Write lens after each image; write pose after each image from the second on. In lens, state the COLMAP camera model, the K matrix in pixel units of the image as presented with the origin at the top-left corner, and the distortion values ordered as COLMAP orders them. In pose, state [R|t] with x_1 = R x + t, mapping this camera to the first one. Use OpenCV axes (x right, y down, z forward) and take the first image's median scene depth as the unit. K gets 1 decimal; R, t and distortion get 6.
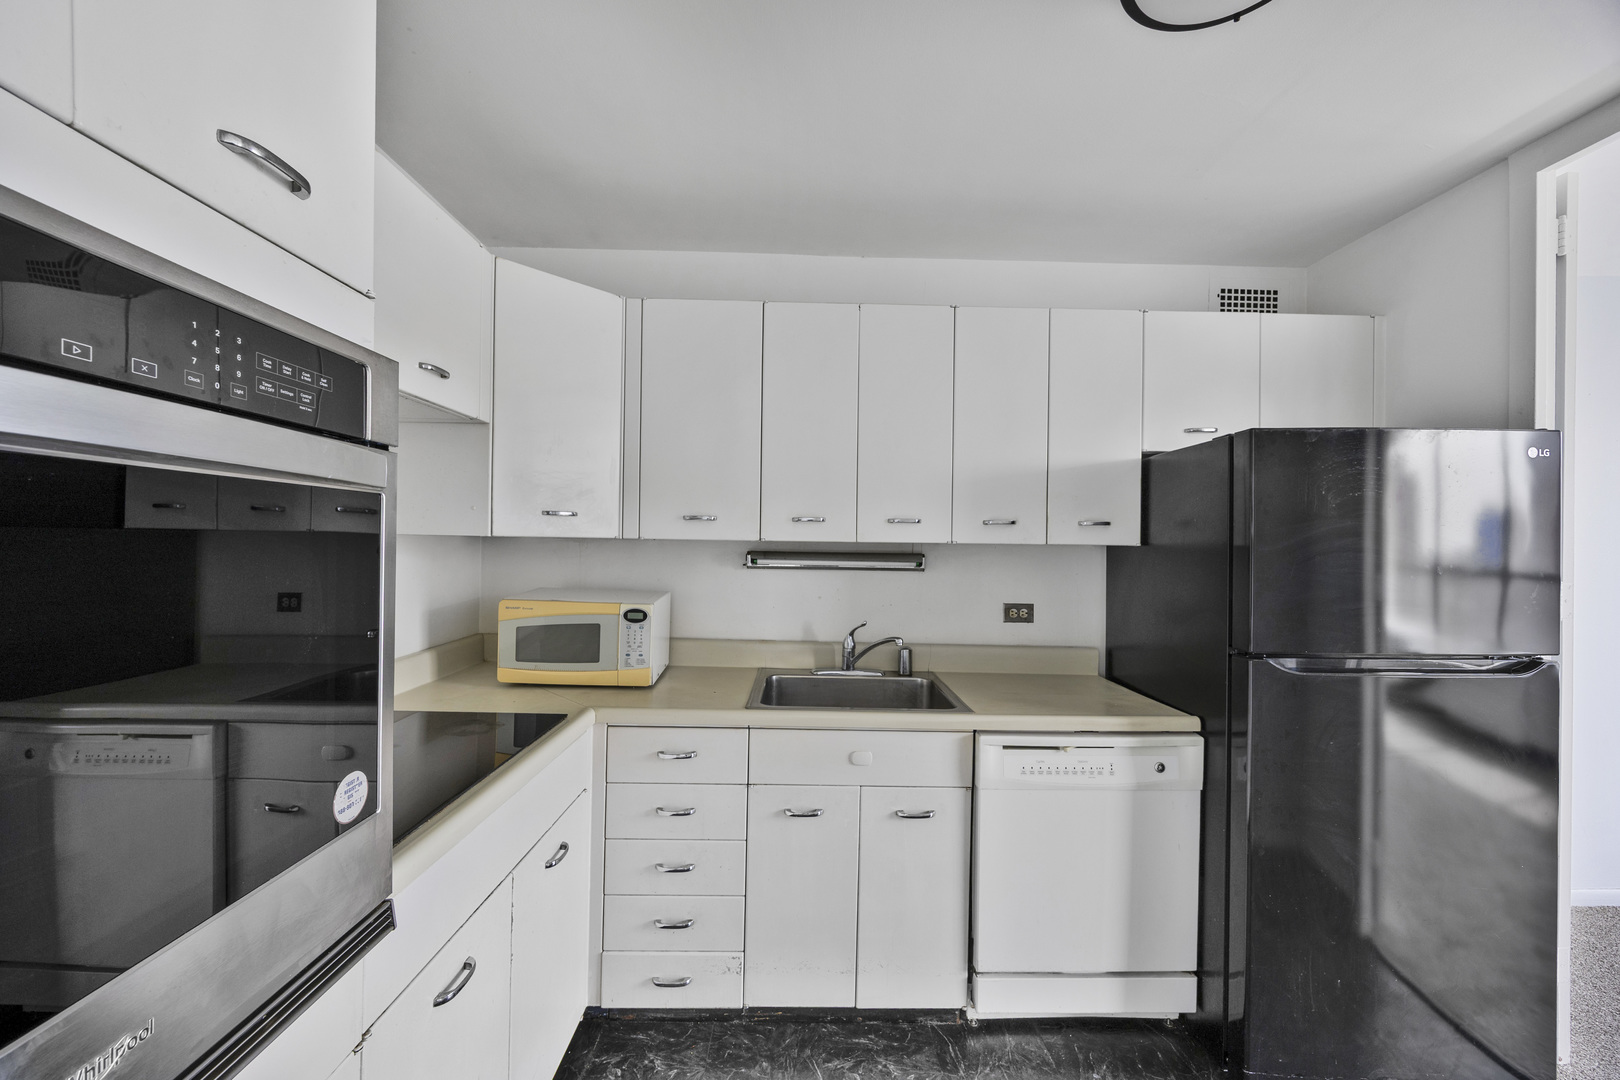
lens RADIAL K [[616.9, 0, 810.0], [0, 616.9, 540.0], [0, 0, 1]] dist [-0.001561, -0.000155]
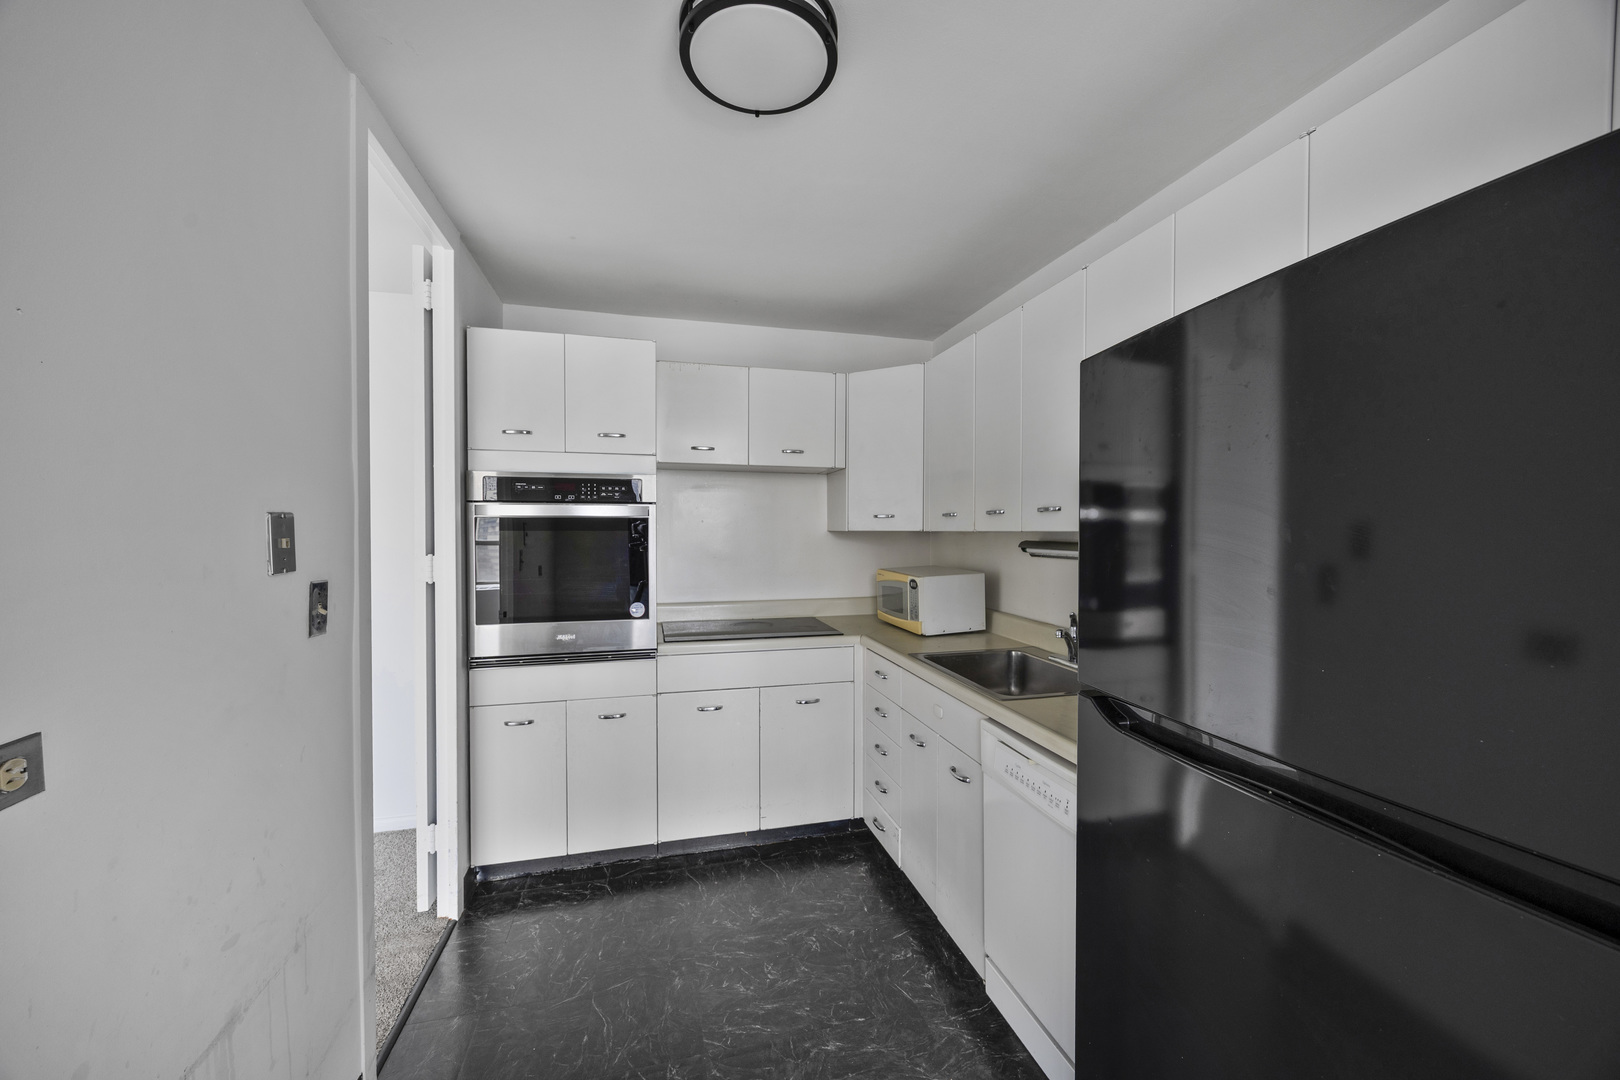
lens RADIAL K [[616.9, 0, 810.0], [0, 616.9, 540.0], [0, 0, 1]] dist [-0.001561, -0.000155]
pose [[0.251827, 0.003898, -0.967764, 1.193662], [0.006789, 0.999960, 0.005794, 0.011316], [0.967748, -0.008029, 0.251791, 0.467481]]
